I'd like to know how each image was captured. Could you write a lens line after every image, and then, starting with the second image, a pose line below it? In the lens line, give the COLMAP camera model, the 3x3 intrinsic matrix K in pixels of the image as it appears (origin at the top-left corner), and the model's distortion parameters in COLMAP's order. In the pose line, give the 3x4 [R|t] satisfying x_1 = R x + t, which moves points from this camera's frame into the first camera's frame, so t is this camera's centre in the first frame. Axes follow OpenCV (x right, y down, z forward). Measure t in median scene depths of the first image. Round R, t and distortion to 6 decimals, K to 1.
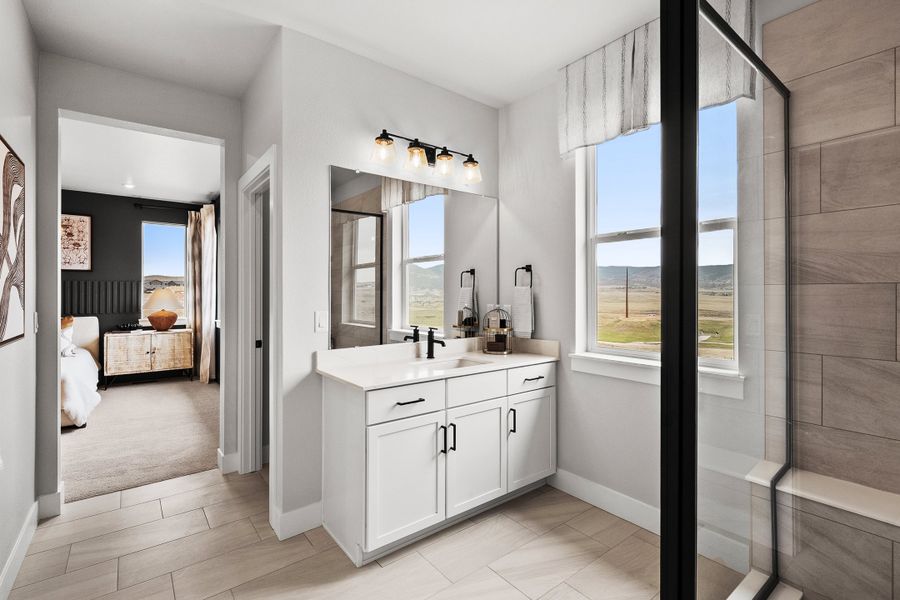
lens RADIAL K [[404.5, 0, 453.4], [0, 404.5, 296.2], [0, 0, 1]] dist [0.000962, -0.000459]
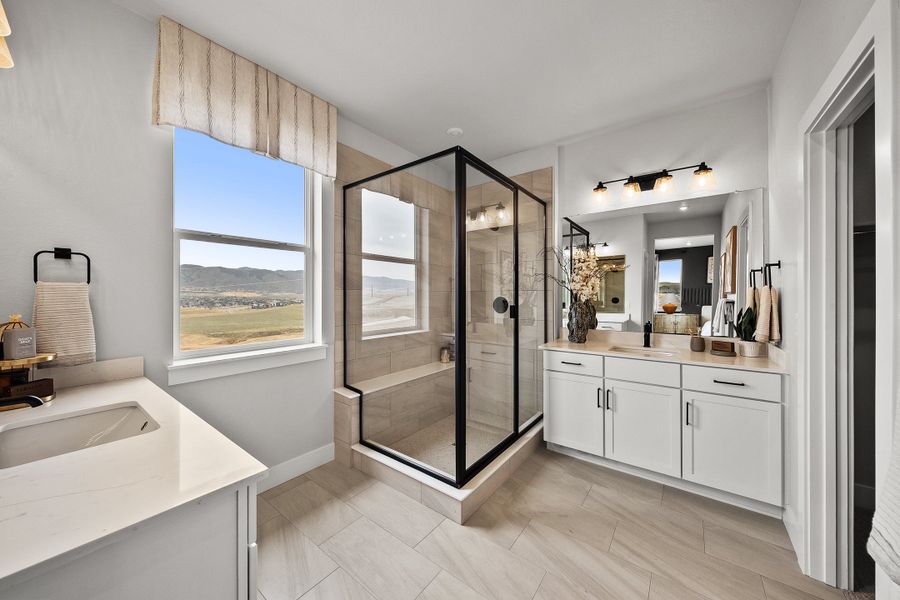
lens RADIAL K [[308.8, 0, 452.6], [0, 308.8, 295.5], [0, 0, 1]] dist [-0.004871, -0.000299]
pose [[-0.234503, -0.003281, 0.972110, -0.495778], [0.004395, 0.999981, 0.004435, -0.003712], [-0.972105, 0.005313, -0.234484, 0.623072]]
